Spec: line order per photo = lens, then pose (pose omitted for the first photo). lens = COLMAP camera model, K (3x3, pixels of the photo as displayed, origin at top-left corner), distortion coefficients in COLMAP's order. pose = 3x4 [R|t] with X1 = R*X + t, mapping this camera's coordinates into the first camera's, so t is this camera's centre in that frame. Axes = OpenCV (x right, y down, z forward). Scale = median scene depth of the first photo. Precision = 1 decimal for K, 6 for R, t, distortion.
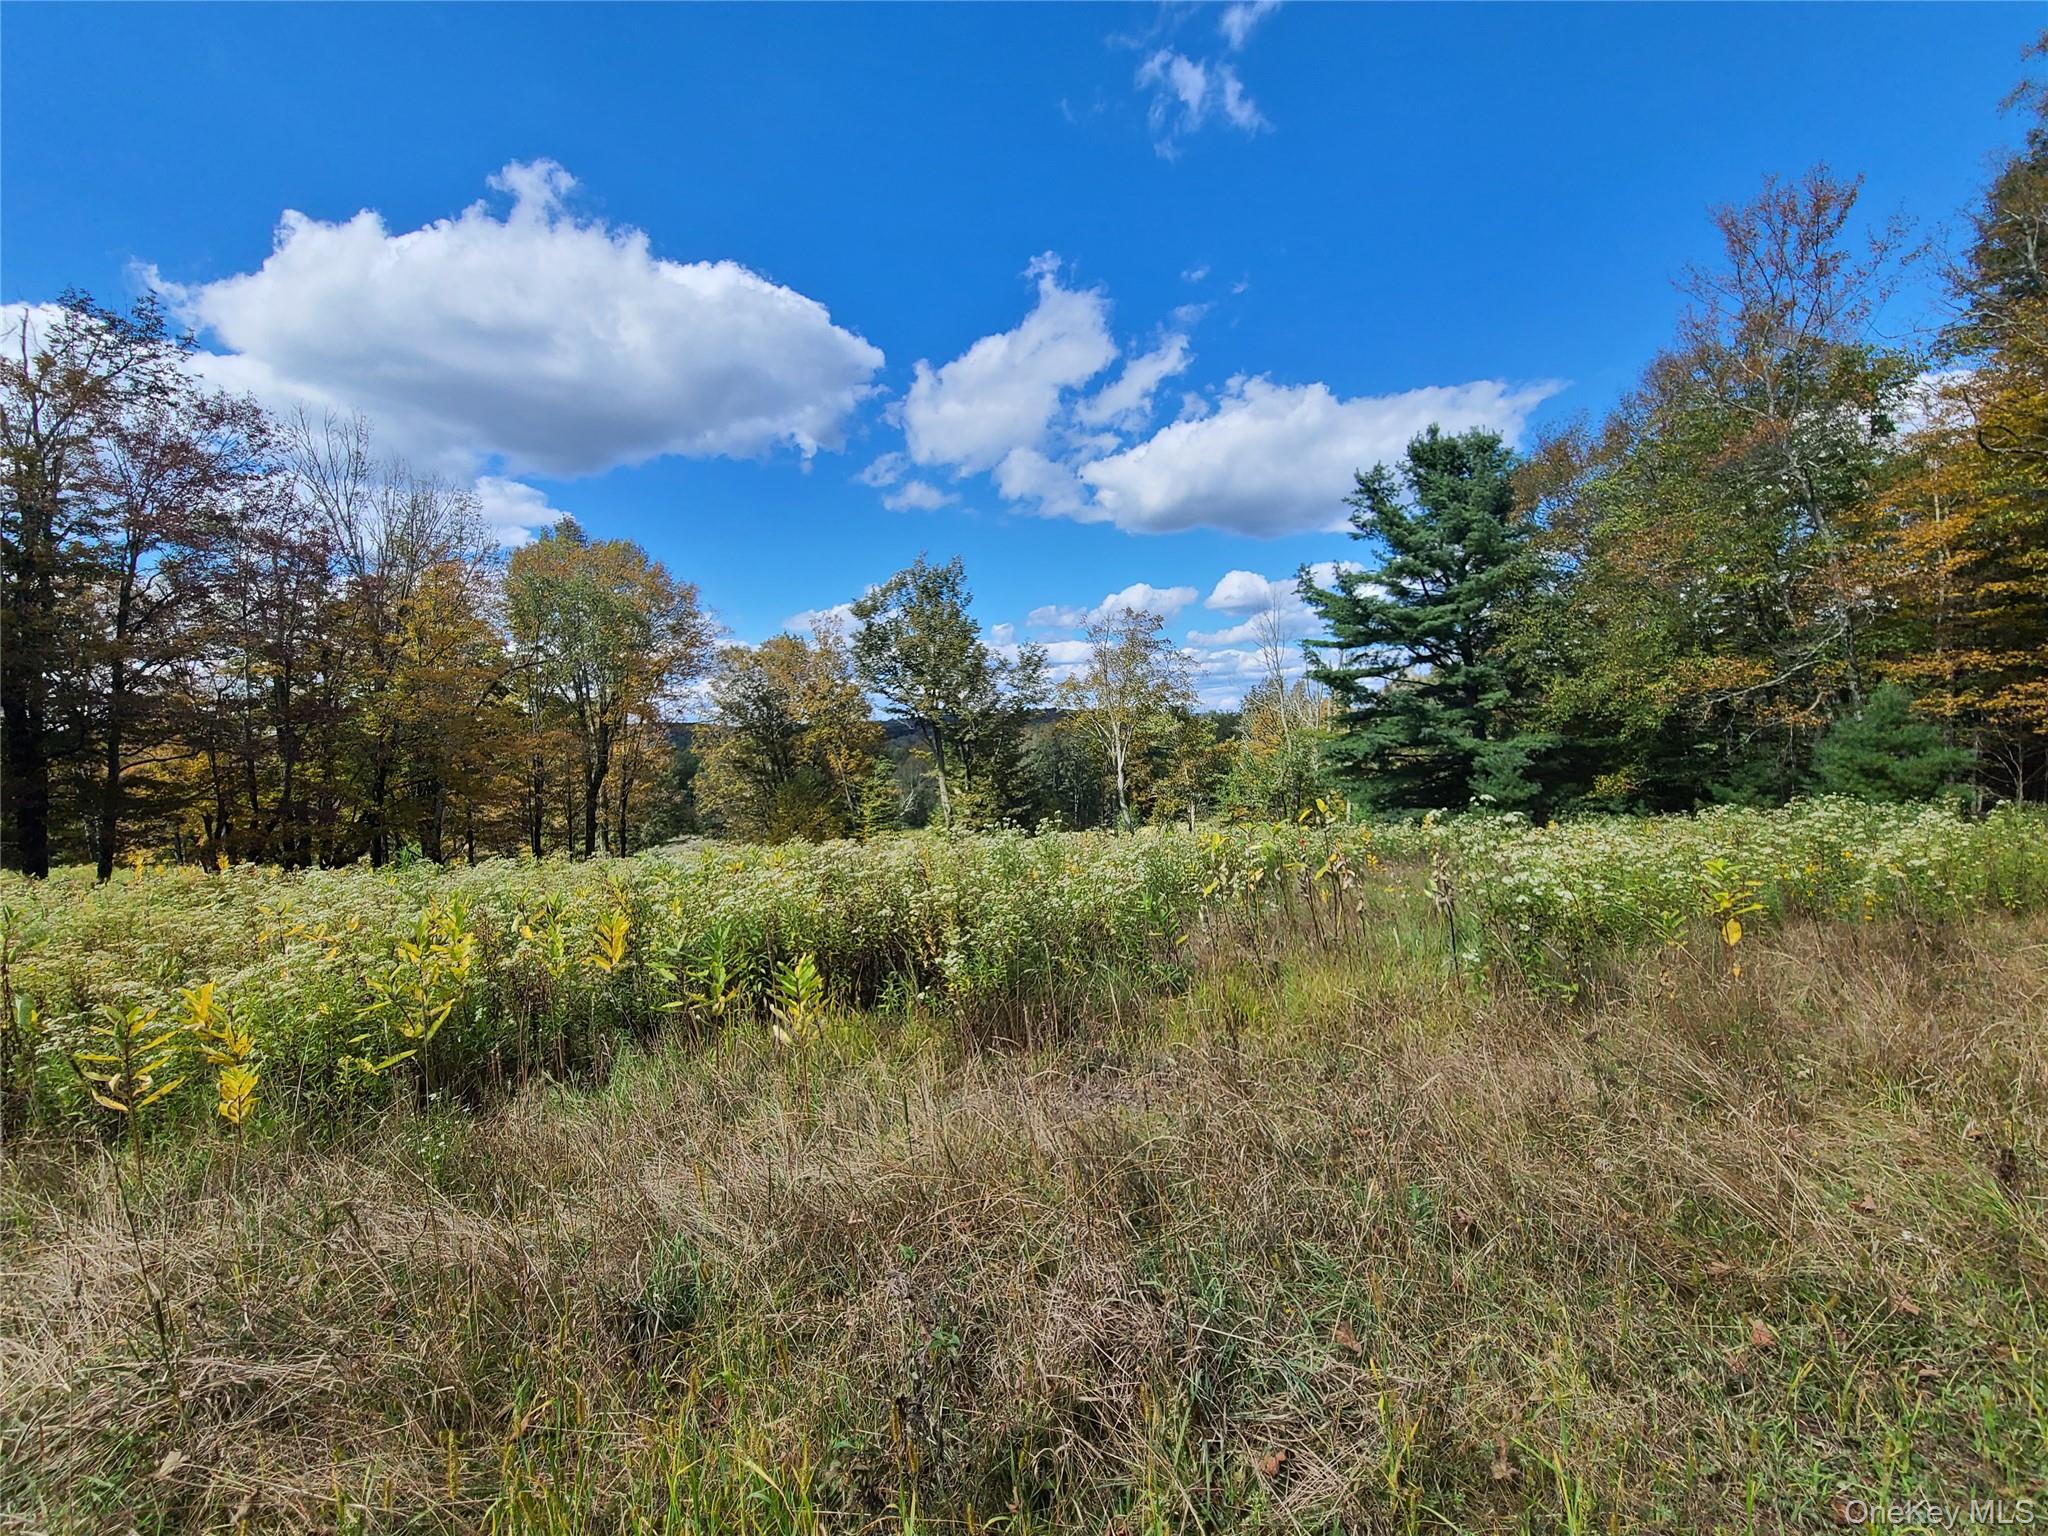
lens RADIAL K [[836.4, 0, 1024.0], [0, 836.4, 768.0], [0, 0, 1]] dist [0.000751, -0.003083]
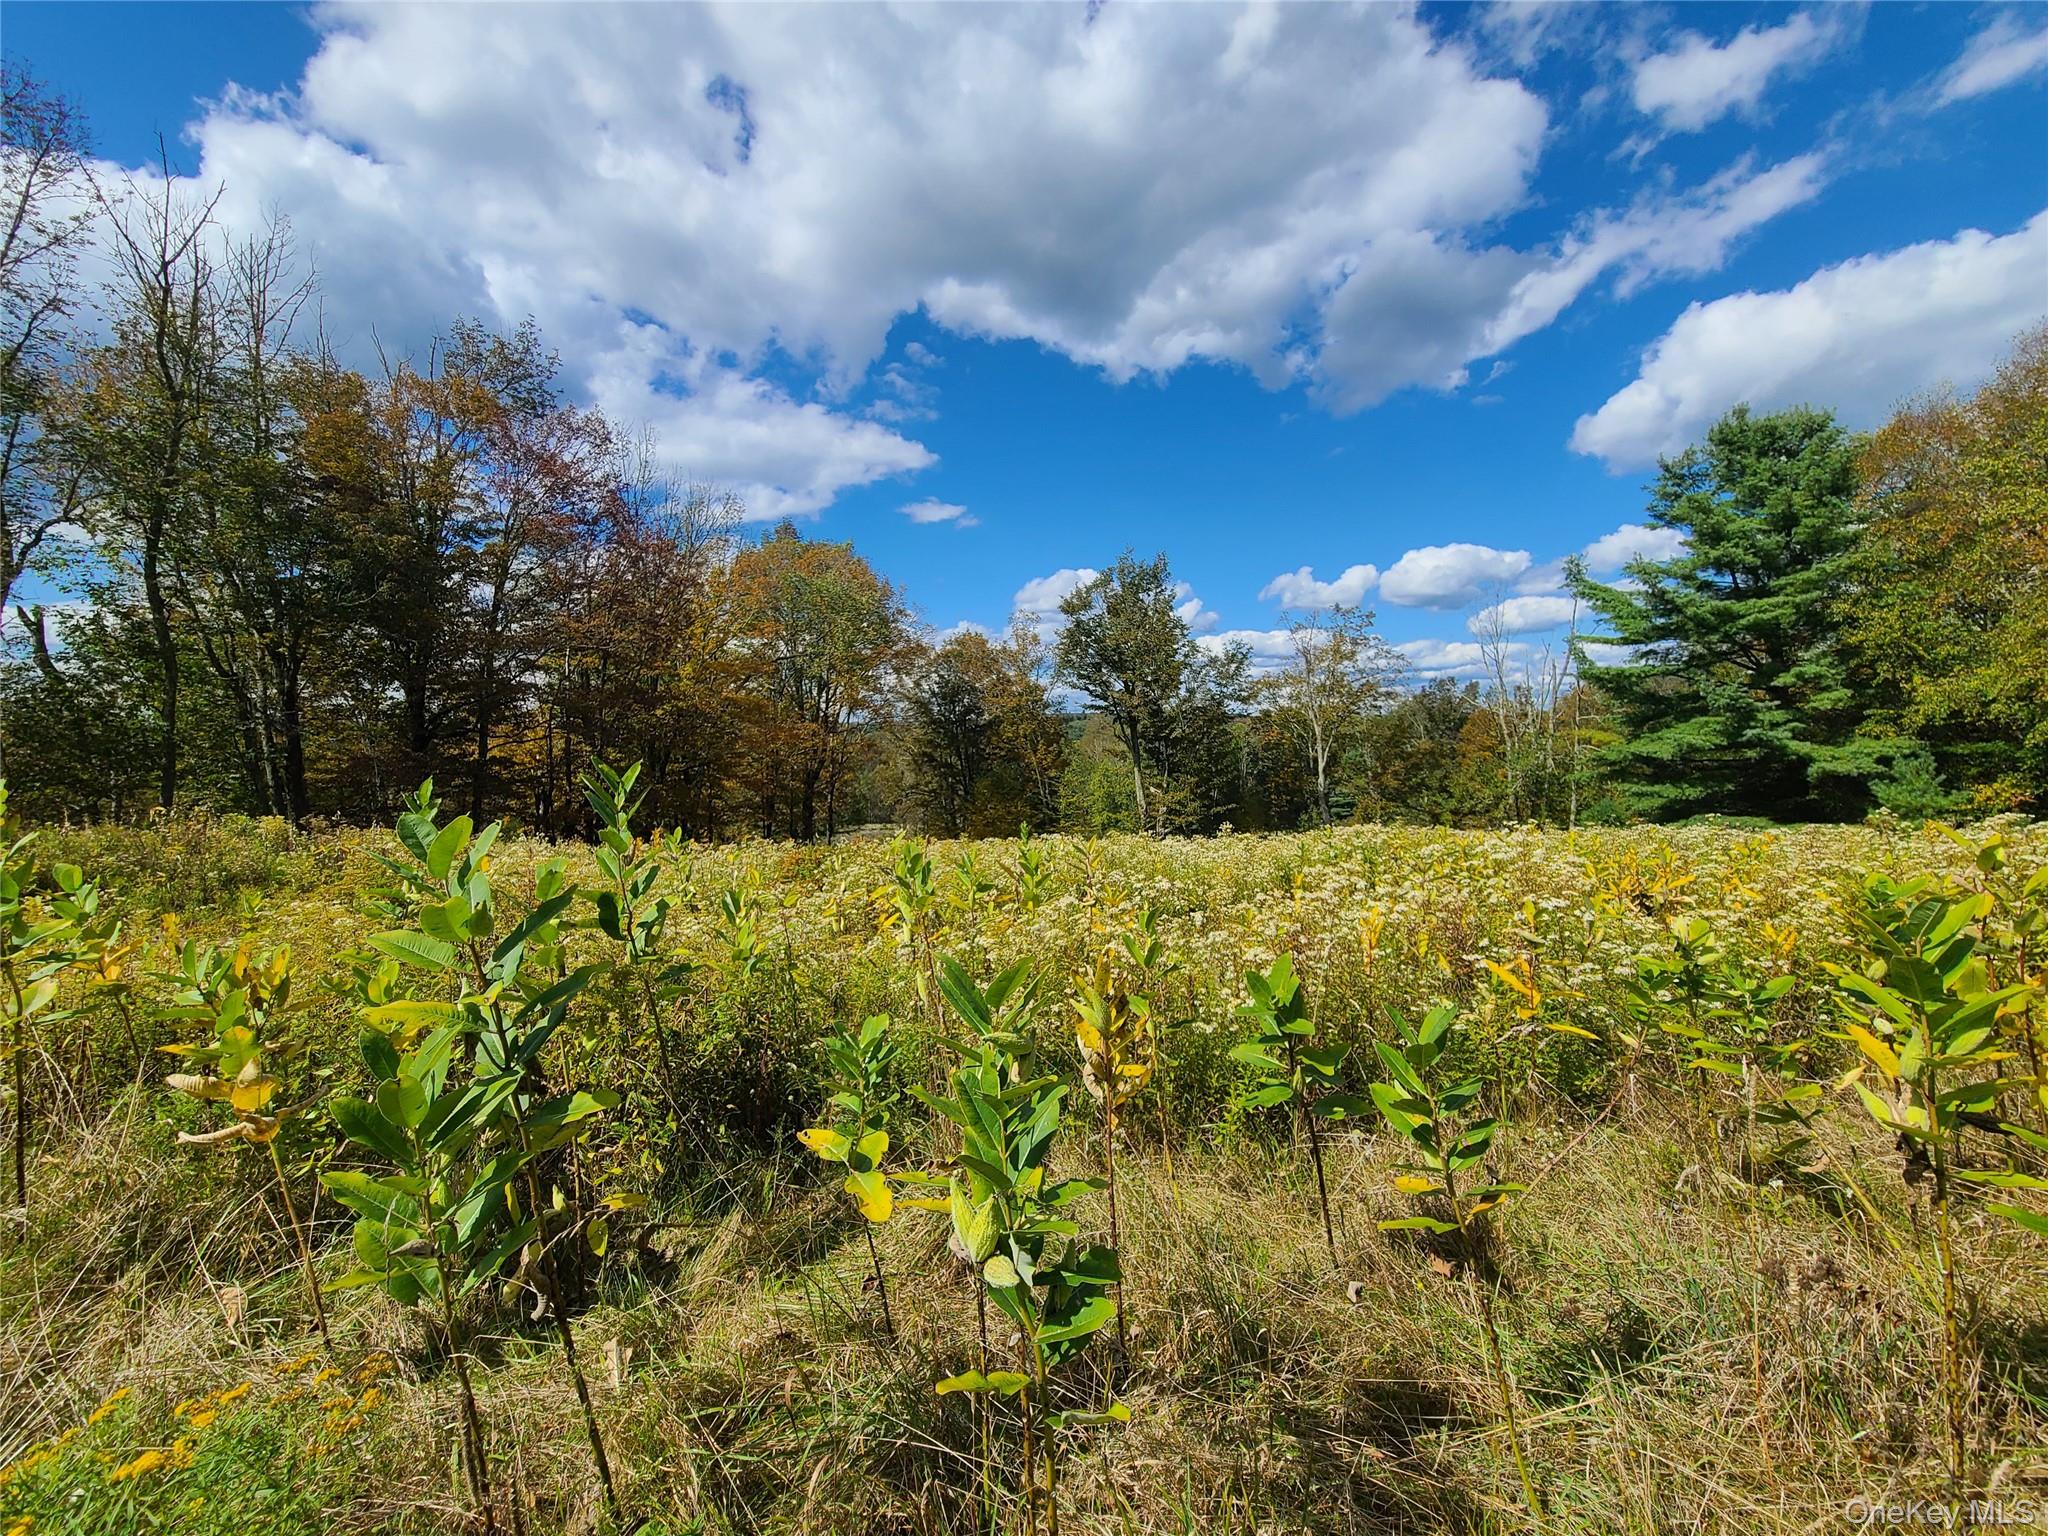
lens RADIAL K [[836.4, 0, 1024.0], [0, 836.4, 768.0], [0, 0, 1]] dist [0.000751, -0.003083]
pose [[0.993650, 0.019449, -0.110817, -0.139200], [-0.019413, 0.999811, 0.001406, 0.005950], [0.110824, 0.000755, 0.993840, -0.010699]]
